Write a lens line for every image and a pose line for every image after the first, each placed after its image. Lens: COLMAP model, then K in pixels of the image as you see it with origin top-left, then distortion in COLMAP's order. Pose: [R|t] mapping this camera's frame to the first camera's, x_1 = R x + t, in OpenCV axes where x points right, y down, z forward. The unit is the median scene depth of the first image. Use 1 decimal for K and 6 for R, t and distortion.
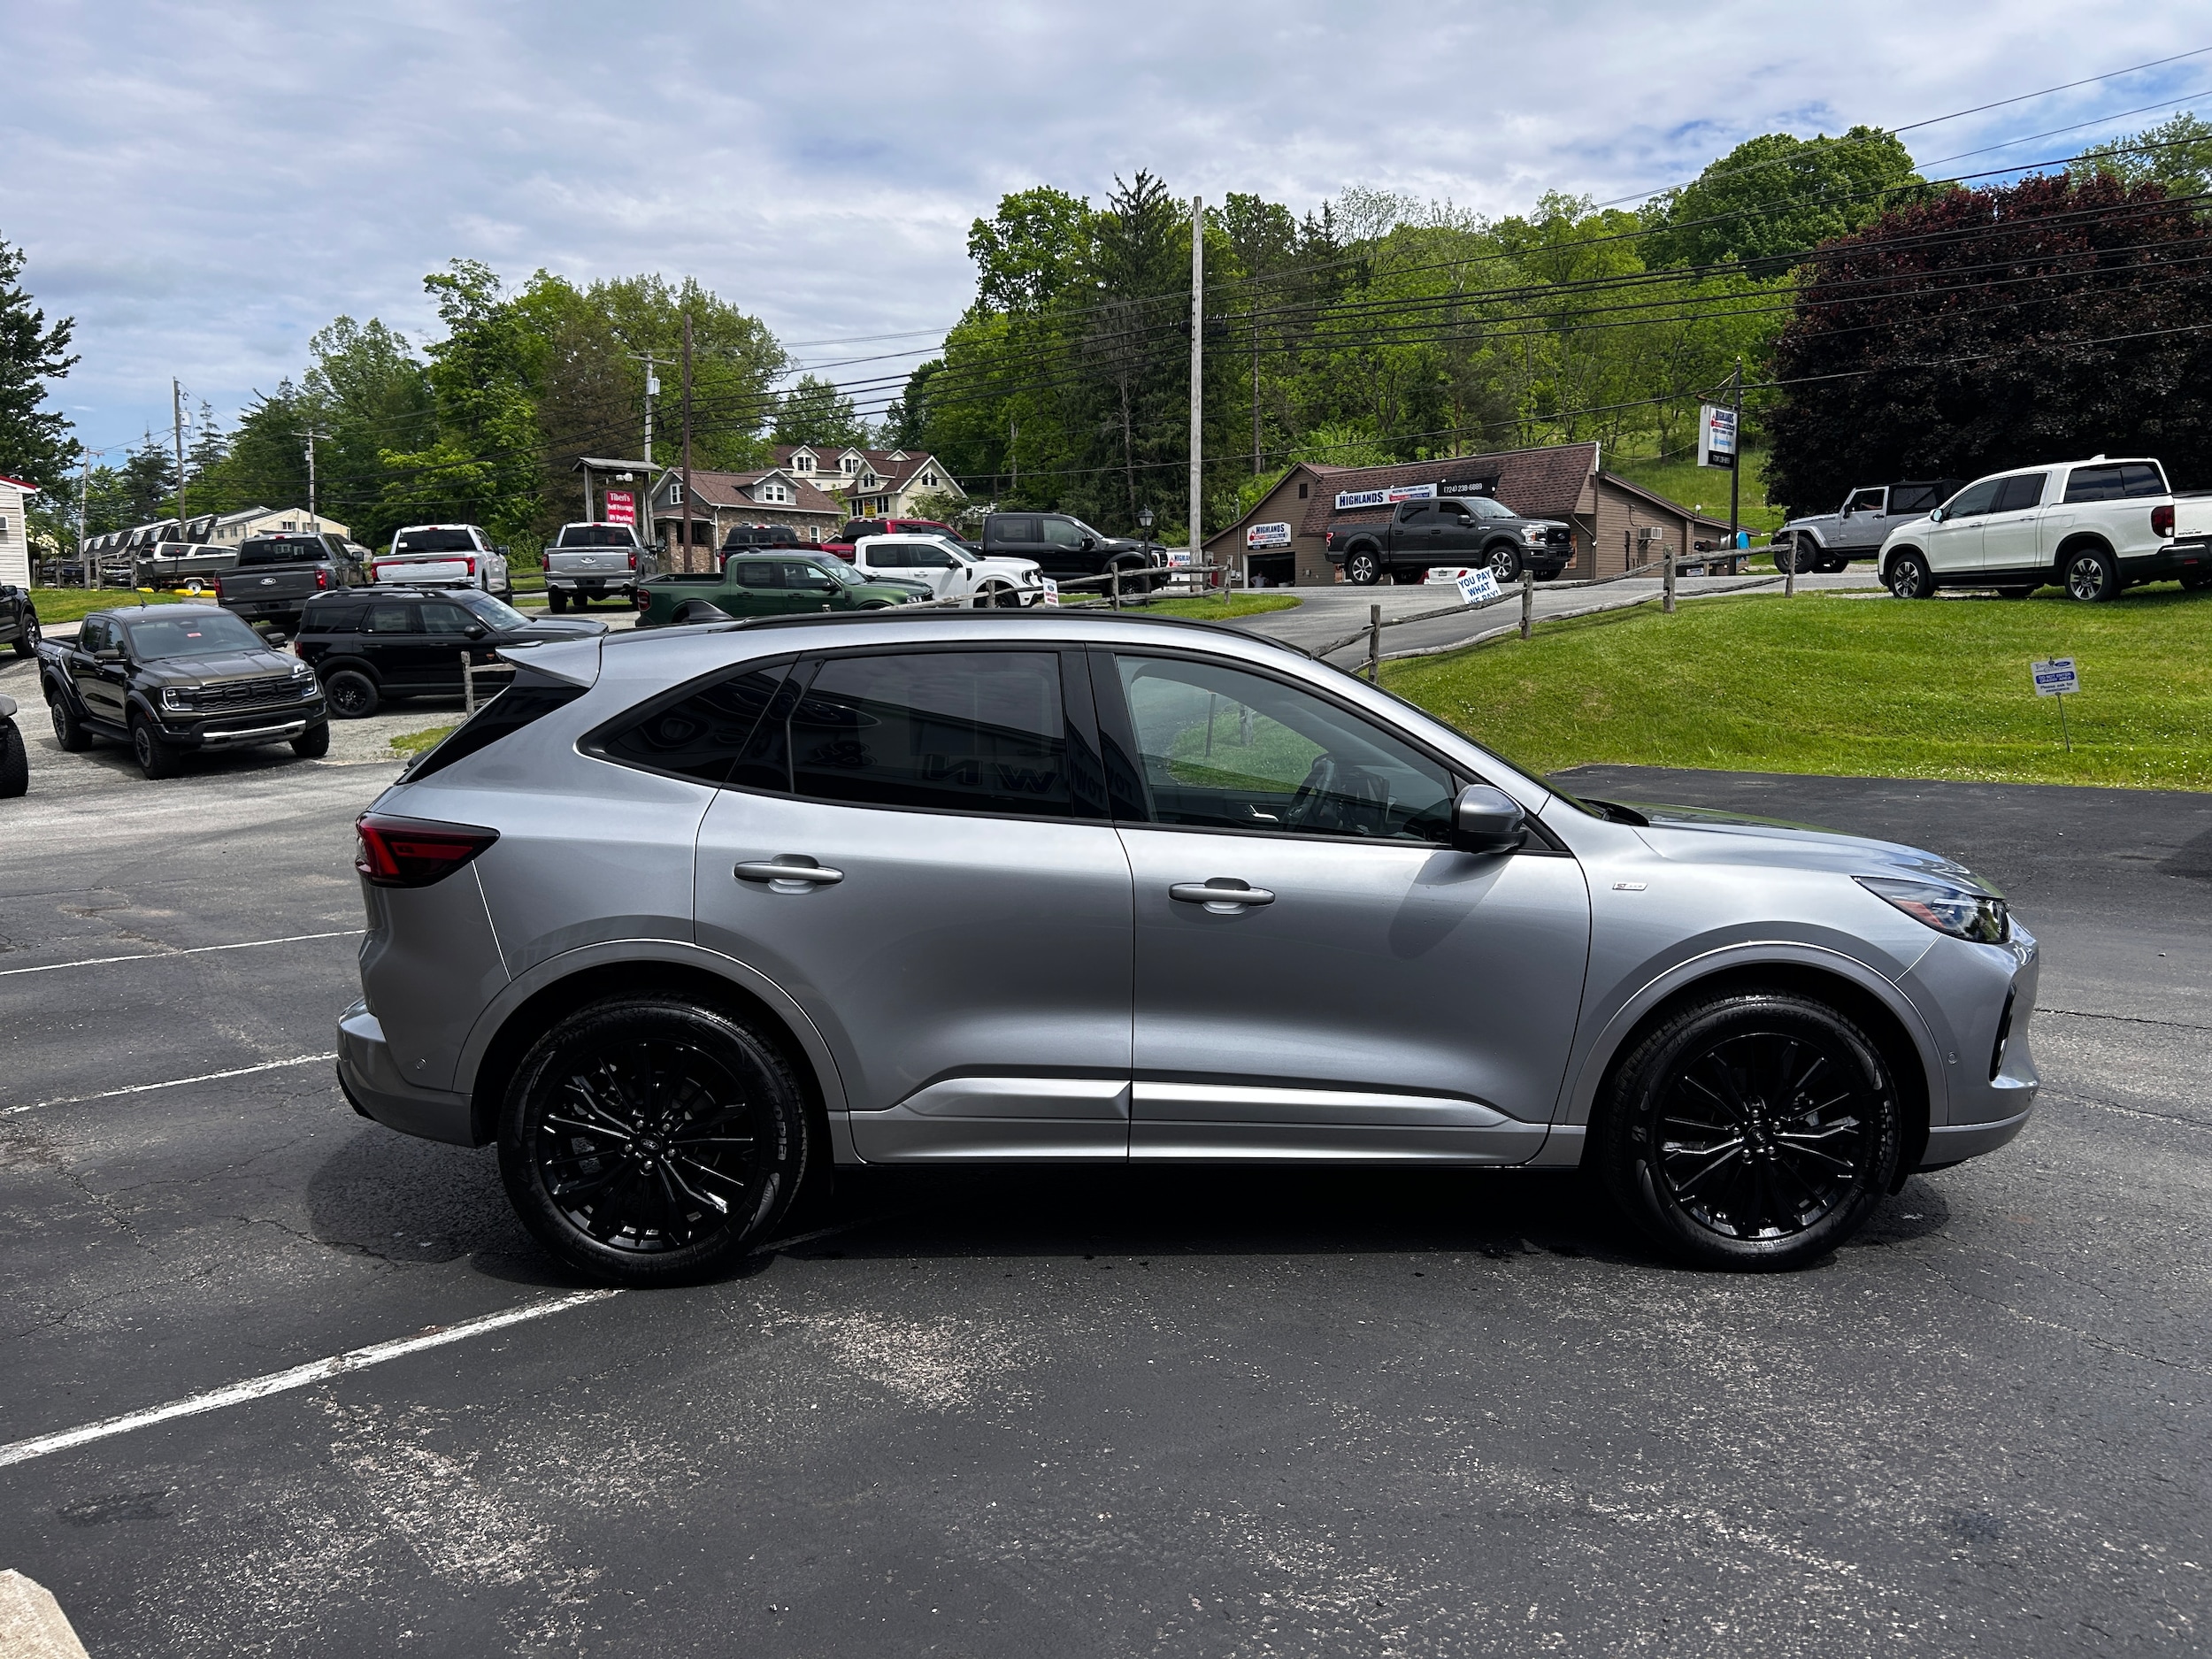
lens RADIAL K [[1670.5, 0, 1107.5], [0, 1670.5, 833.3], [0, 0, 1]] dist [0.049004, -0.053318]
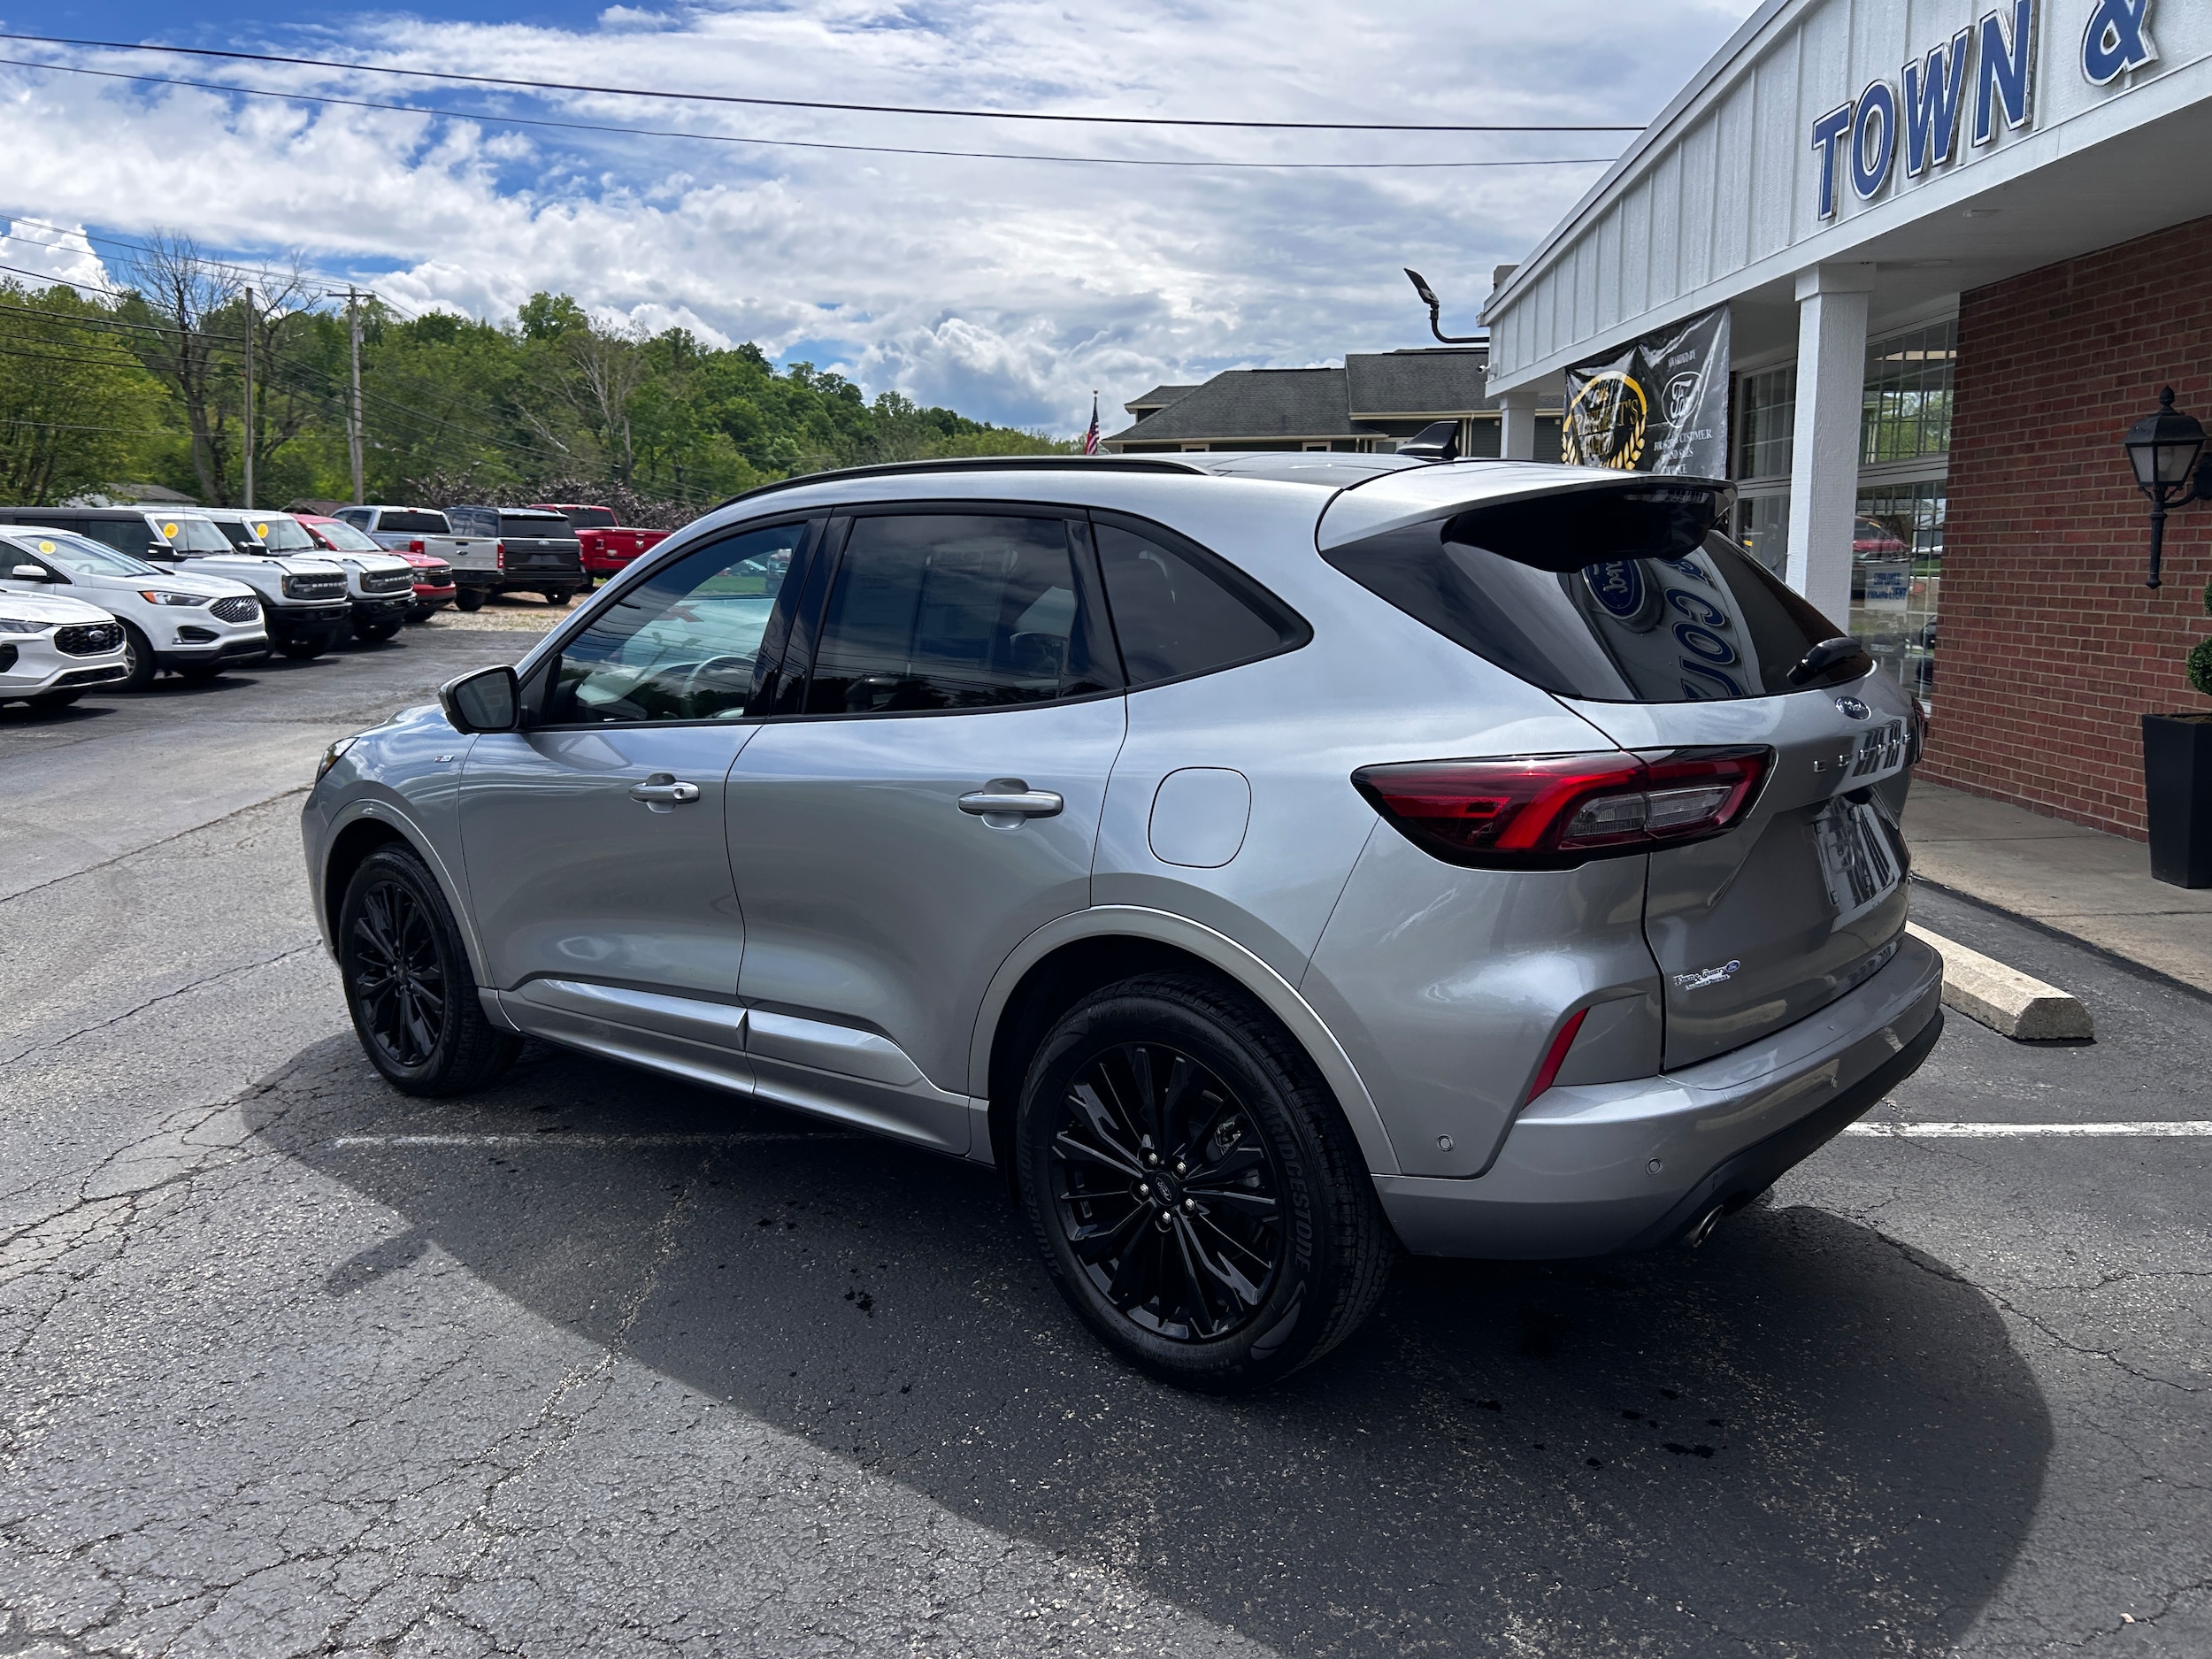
lens RADIAL K [[1670.5, 0, 1088.1], [0, 1670.5, 812.9], [0, 0, 1]] dist [0.049004, -0.053318]
pose [[-0.719232, -0.086462, 0.689369, -0.162135], [0.089226, 0.972515, 0.215067, -0.036748], [-0.689016, 0.216192, -0.691749, 0.413930]]
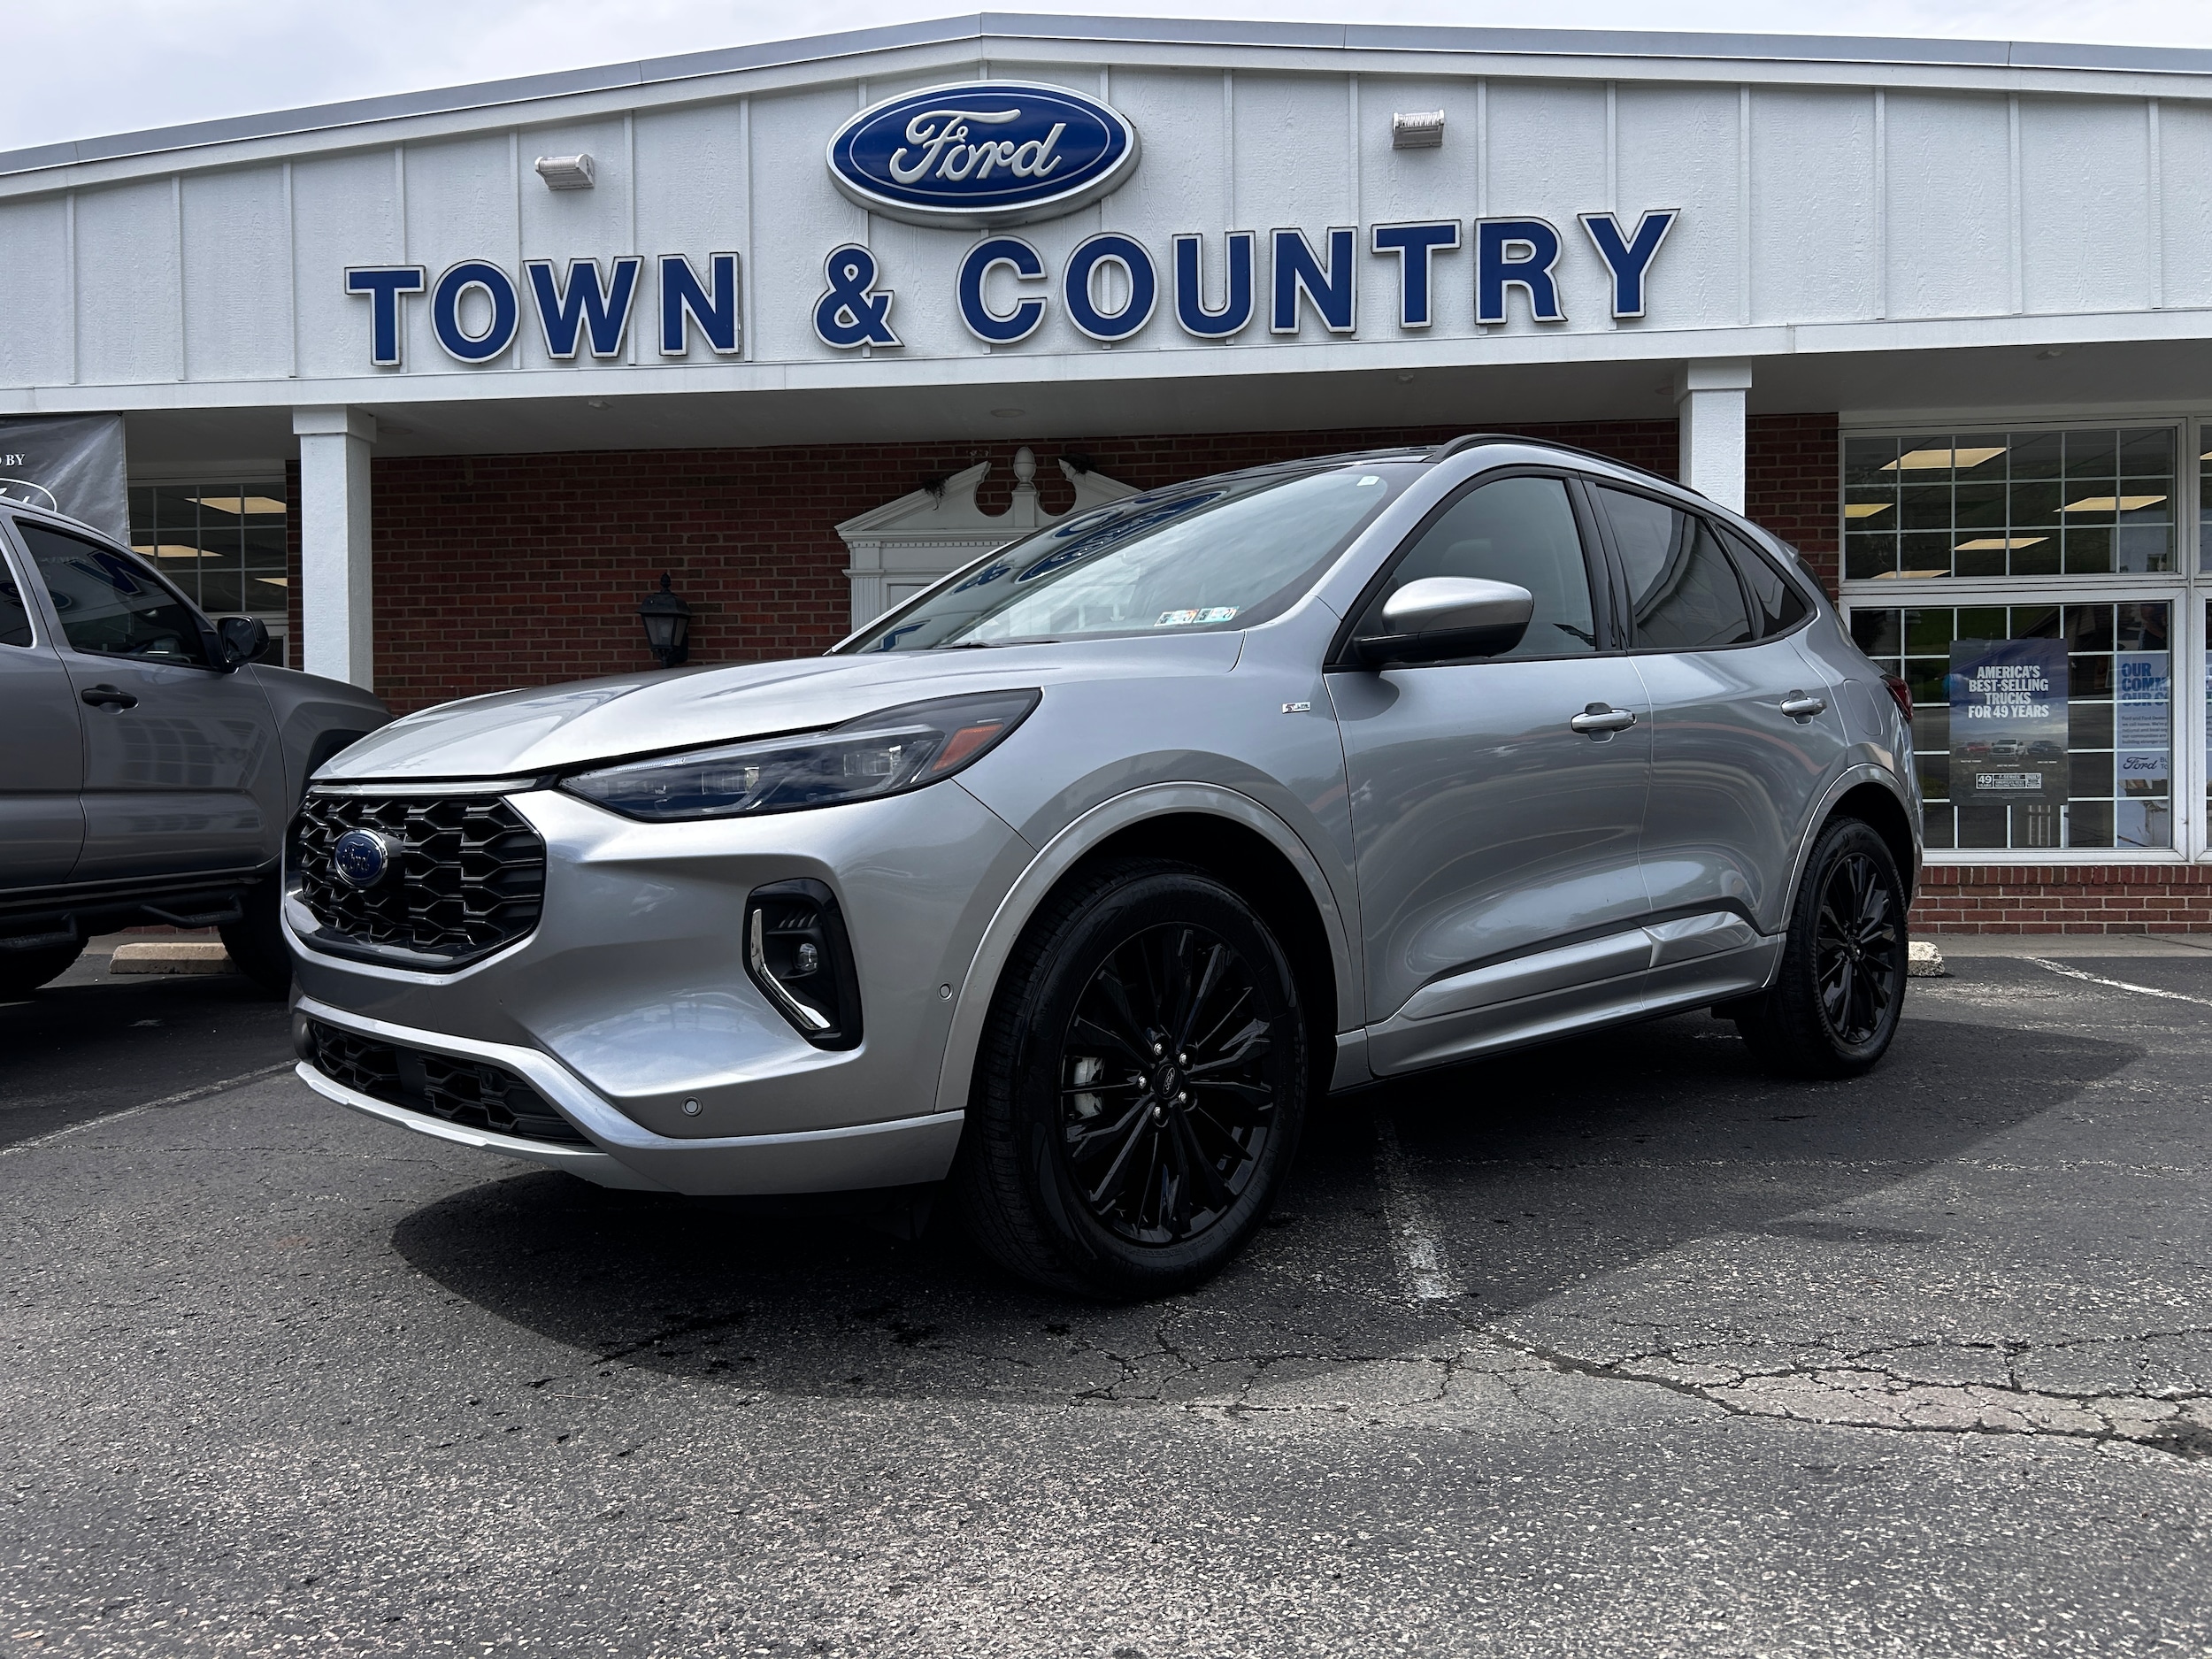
lens RADIAL K [[1670.5, 0, 1094.3], [0, 1670.5, 815.3], [0, 0, 1]] dist [0.049004, -0.053318]
pose [[-0.754447, 0.022509, -0.655975, 0.181400], [-0.049166, 0.994666, 0.090677, -0.004995], [0.654517, 0.100663, -0.749316, 0.419180]]
